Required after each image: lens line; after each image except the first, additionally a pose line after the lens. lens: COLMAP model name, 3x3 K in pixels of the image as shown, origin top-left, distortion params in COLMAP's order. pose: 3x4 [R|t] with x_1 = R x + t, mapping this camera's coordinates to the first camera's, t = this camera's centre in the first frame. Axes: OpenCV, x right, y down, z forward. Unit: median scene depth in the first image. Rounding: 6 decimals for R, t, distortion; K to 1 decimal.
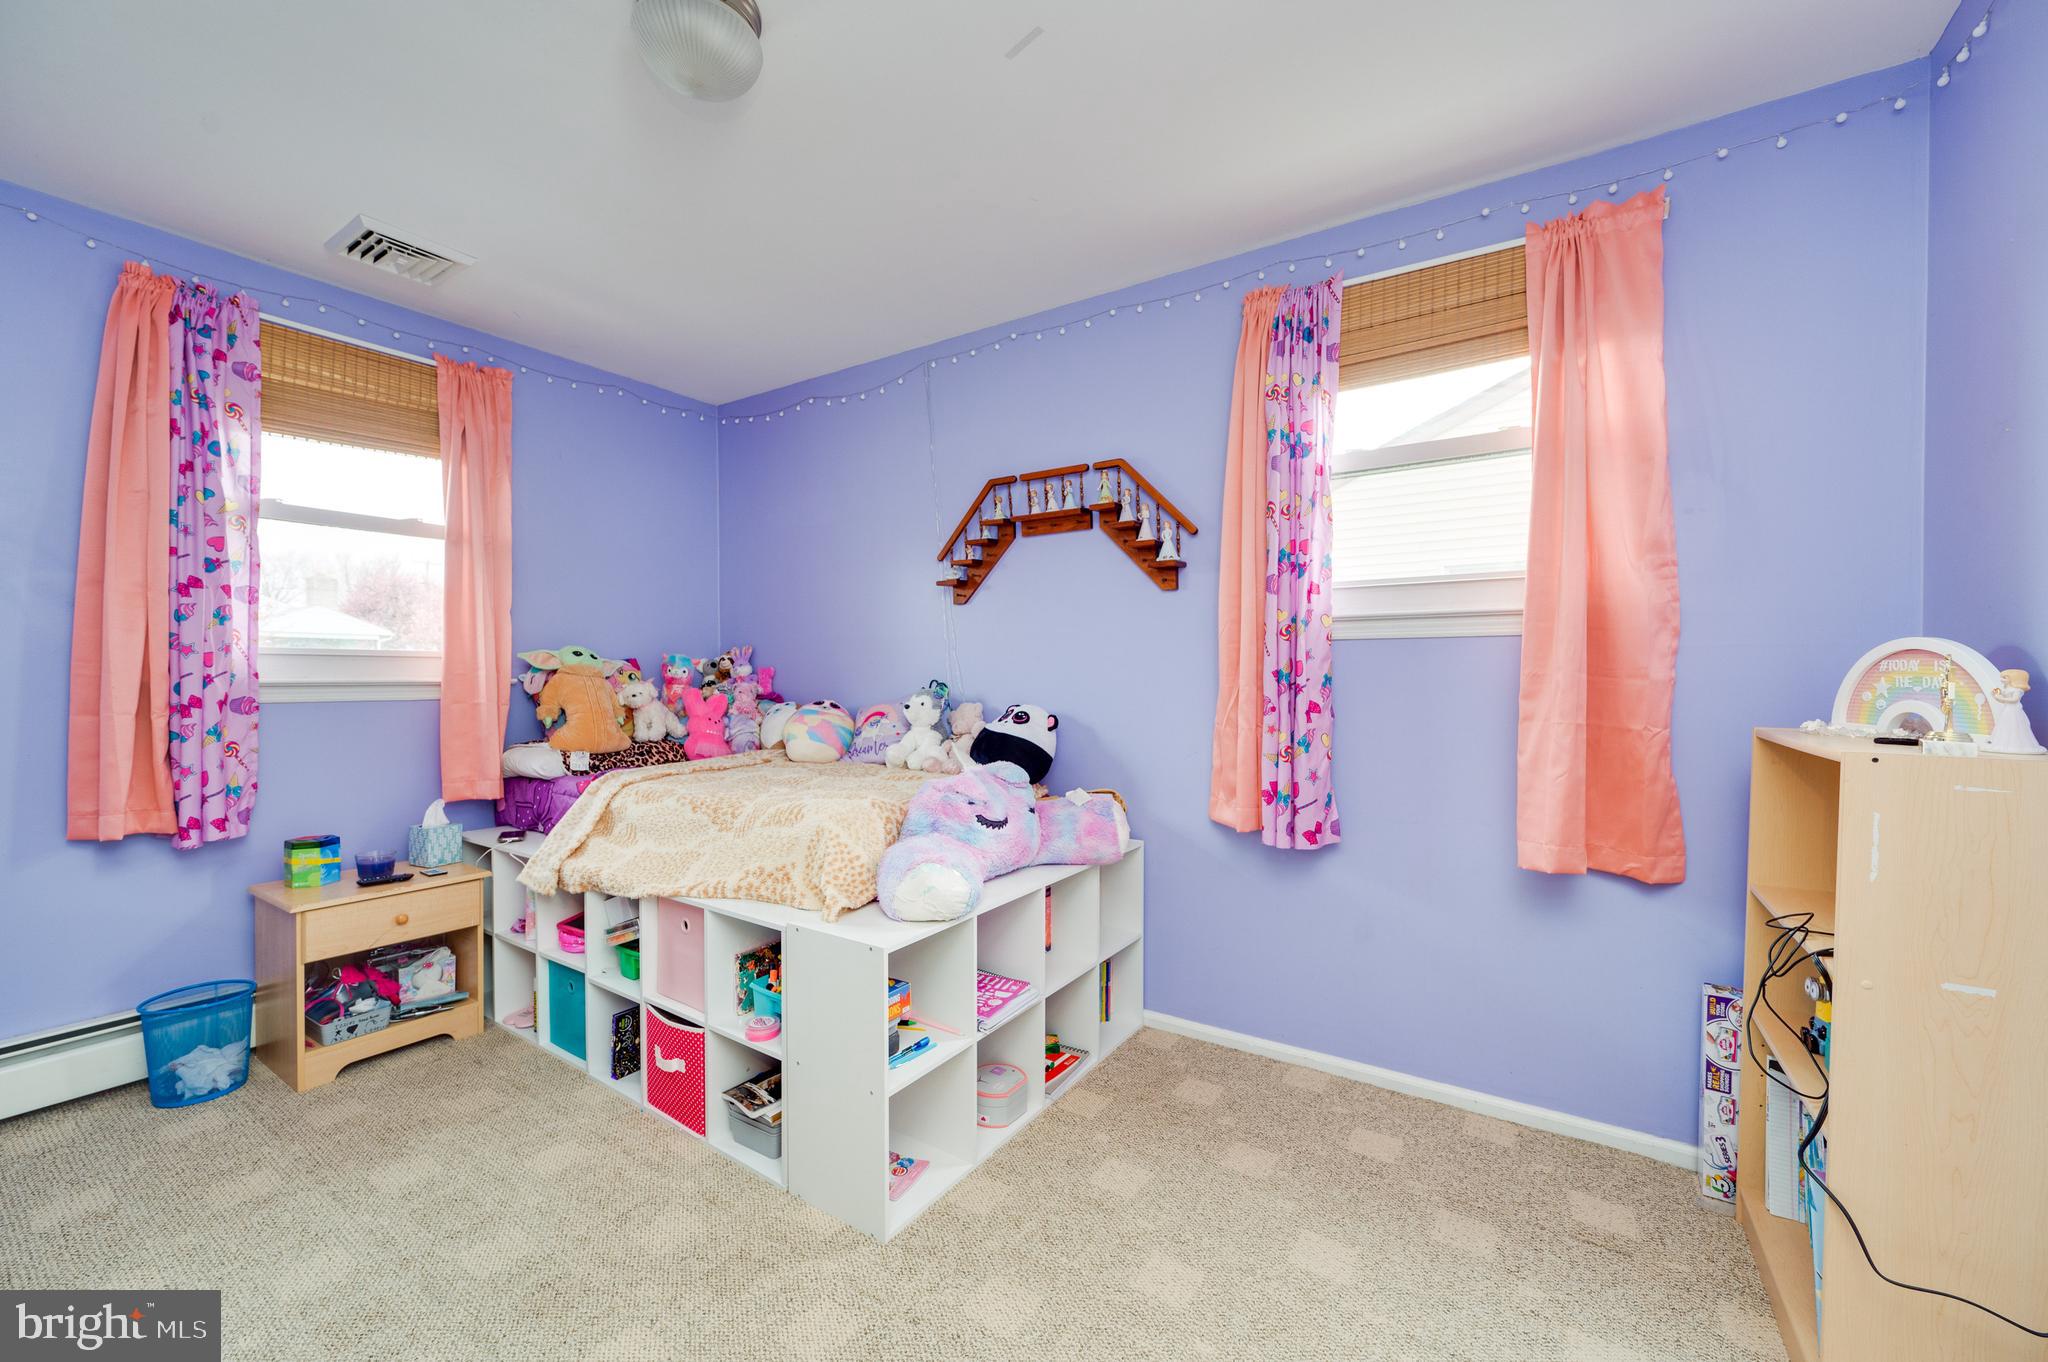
lens RADIAL K [[789.5, 0, 1024.0], [0, 789.5, 681.0], [0, 0, 1]] dist [0.000091, -0.000034]
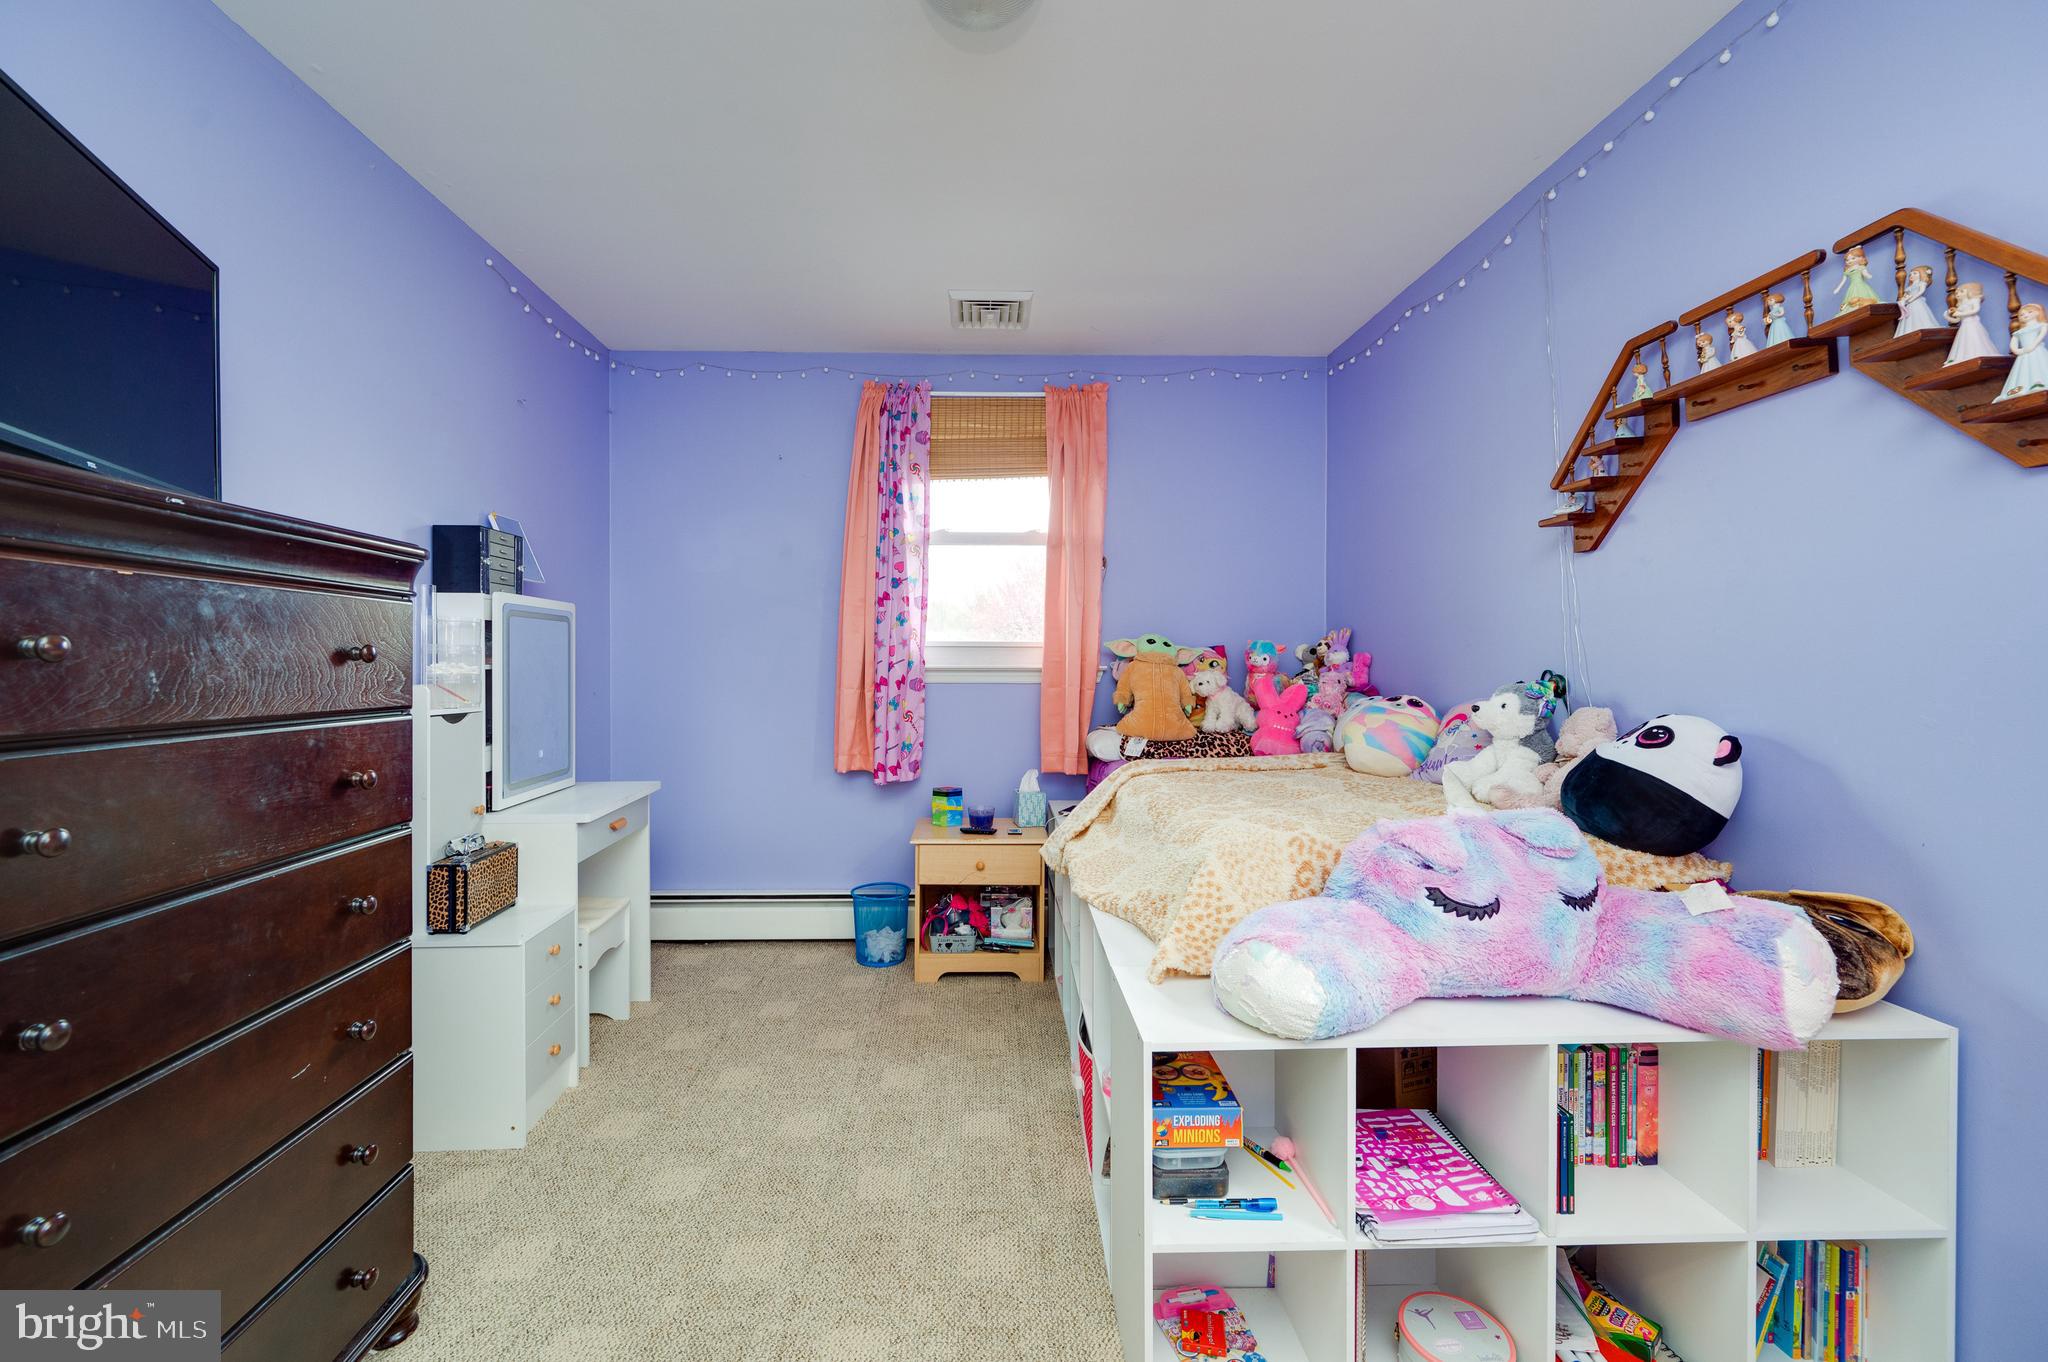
lens RADIAL K [[810.0, 0, 1017.4], [0, 810.0, 667.5], [0, 0, 1]] dist [-0.000149, -0.000067]
pose [[0.582298, 0.005713, -0.812955, 0.232349], [-0.007691, 0.999969, 0.001518, -0.001657], [0.812939, 0.005368, 0.582324, 0.313378]]
